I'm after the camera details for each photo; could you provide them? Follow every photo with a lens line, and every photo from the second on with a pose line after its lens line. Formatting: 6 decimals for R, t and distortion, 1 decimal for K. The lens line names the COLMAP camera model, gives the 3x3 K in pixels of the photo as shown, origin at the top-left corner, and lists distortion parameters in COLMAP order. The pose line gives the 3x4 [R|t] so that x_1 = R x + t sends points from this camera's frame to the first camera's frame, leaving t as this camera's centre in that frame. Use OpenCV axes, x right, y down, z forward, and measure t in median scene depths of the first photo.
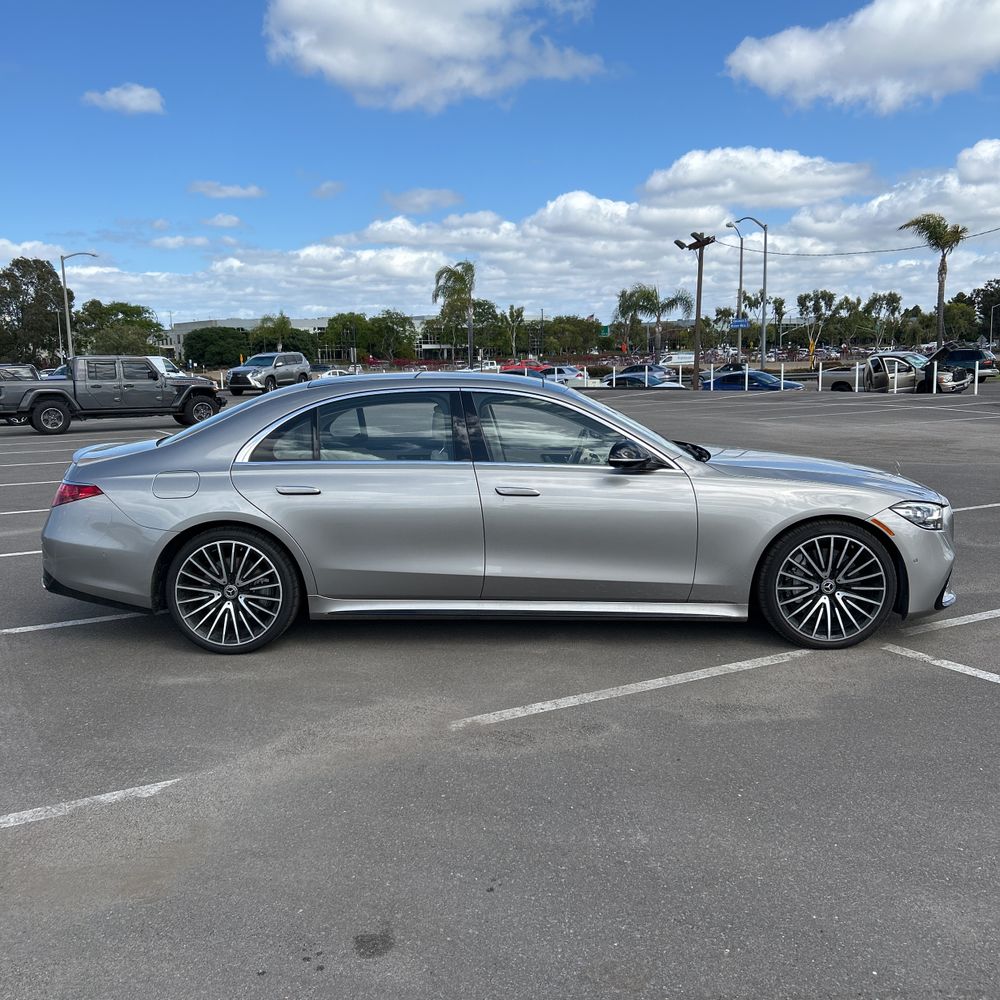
lens RADIAL K [[1001.1, 0, 515.8], [0, 1001.1, 510.6], [0, 0, 1]] dist [0.035286, -0.061332]
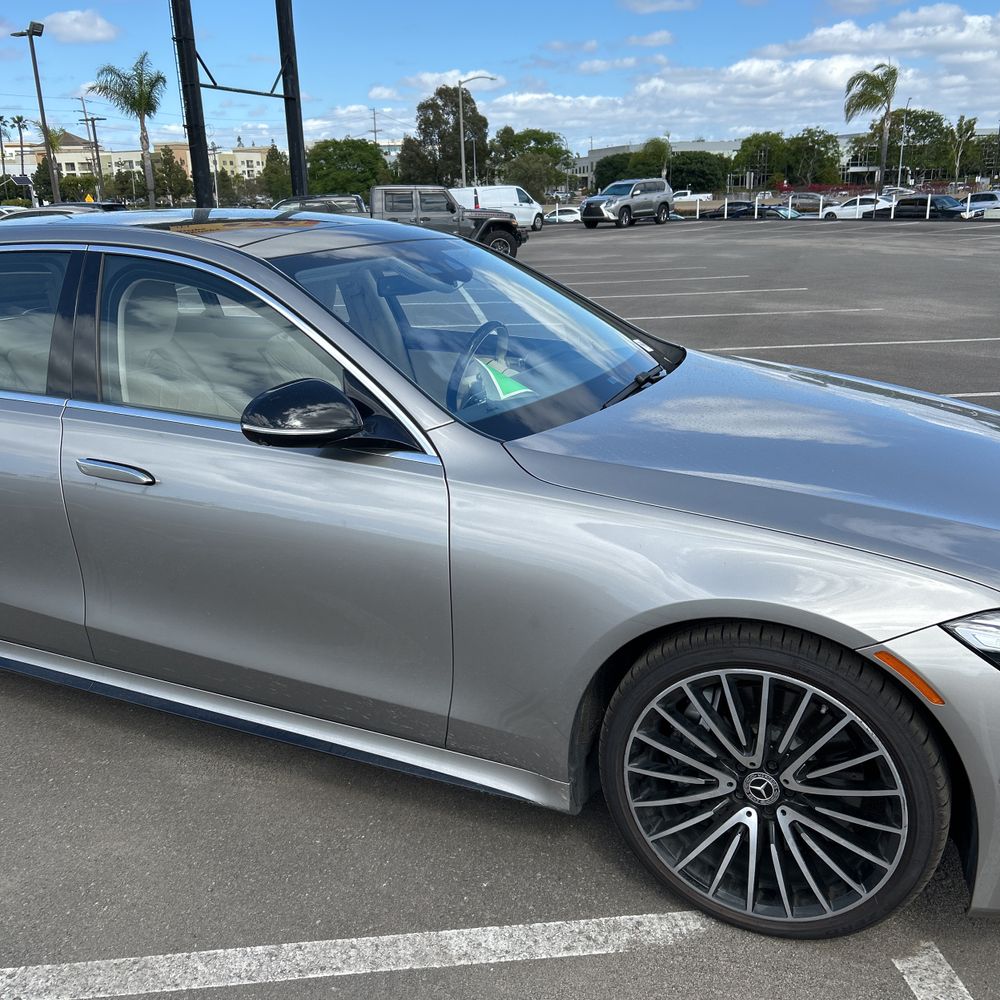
lens RADIAL K [[1006.7, 0, 500.0], [0, 1006.7, 500.0], [0, 0, 1]] dist [0.028677, -0.026058]
pose [[0.915403, 0.111634, -0.386750, 0.050342], [-0.051893, 0.985486, 0.161632, -0.013329], [0.399180, -0.127889, 0.907910, 0.086047]]
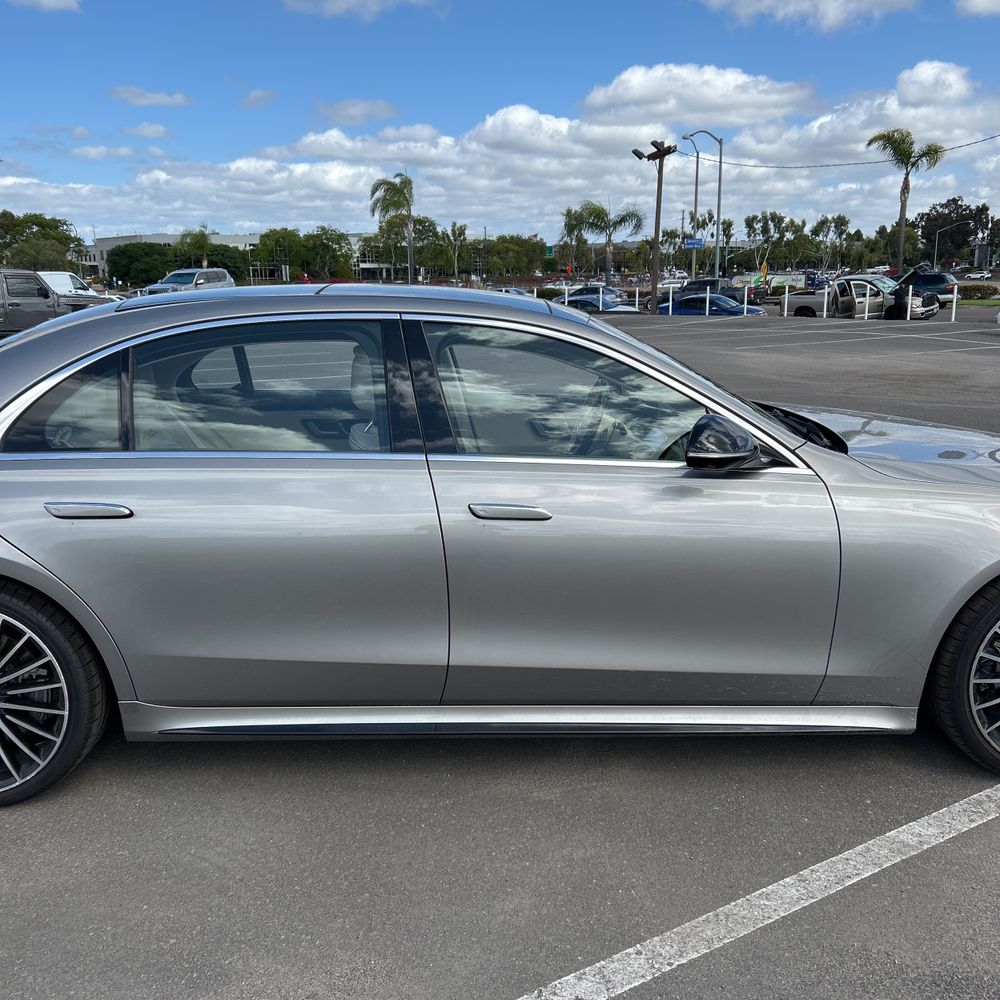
lens RADIAL K [[1001.1, 0, 515.8], [0, 1001.1, 510.6], [0, 0, 1]] dist [0.035286, -0.061332]
pose [[0.998243, -0.003617, 0.059139, -0.003728], [-0.000851, 0.997157, 0.075350, -0.008286], [-0.059244, -0.075268, 0.995402, 0.064757]]
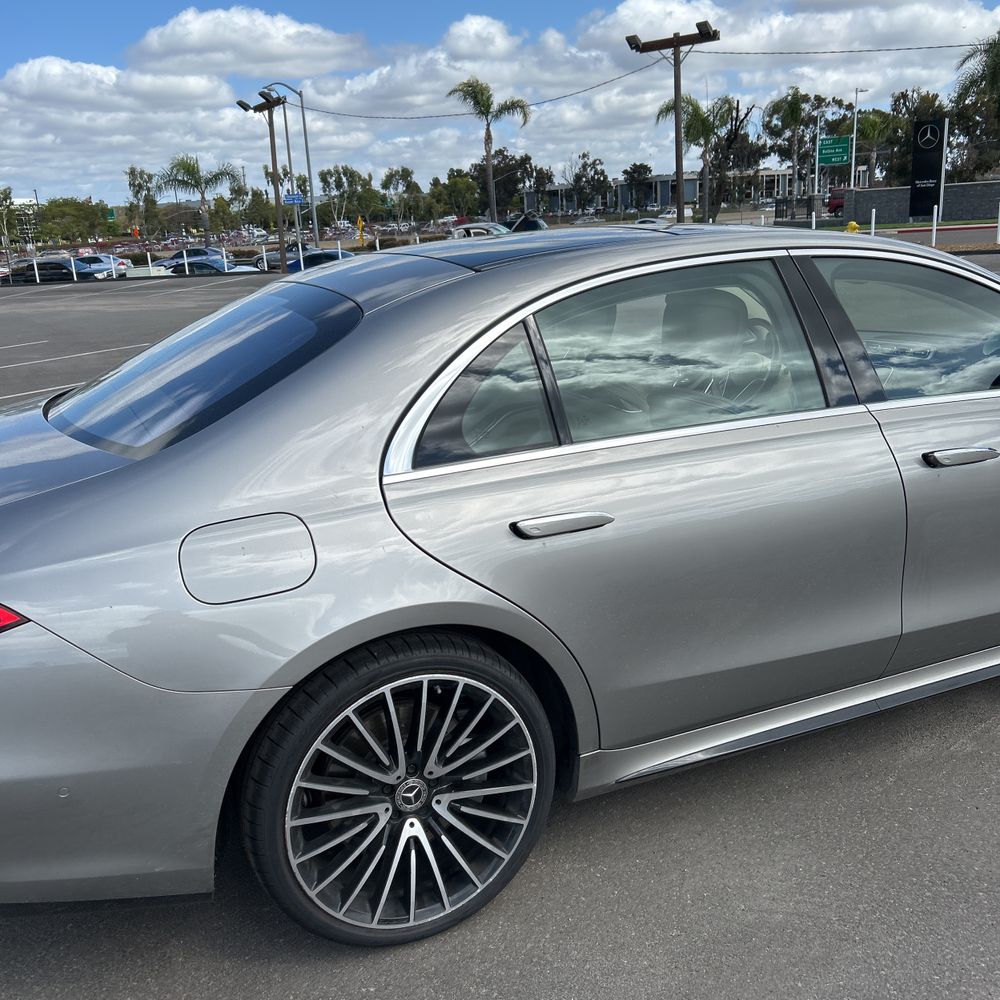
lens RADIAL K [[1001.1, 0, 515.8], [0, 1001.1, 510.6], [0, 0, 1]] dist [0.035286, -0.061332]
pose [[0.896197, -0.153238, 0.416352, -0.056238], [0.105320, 0.985113, 0.135868, -0.011444], [-0.430974, -0.077914, 0.898995, 0.089621]]
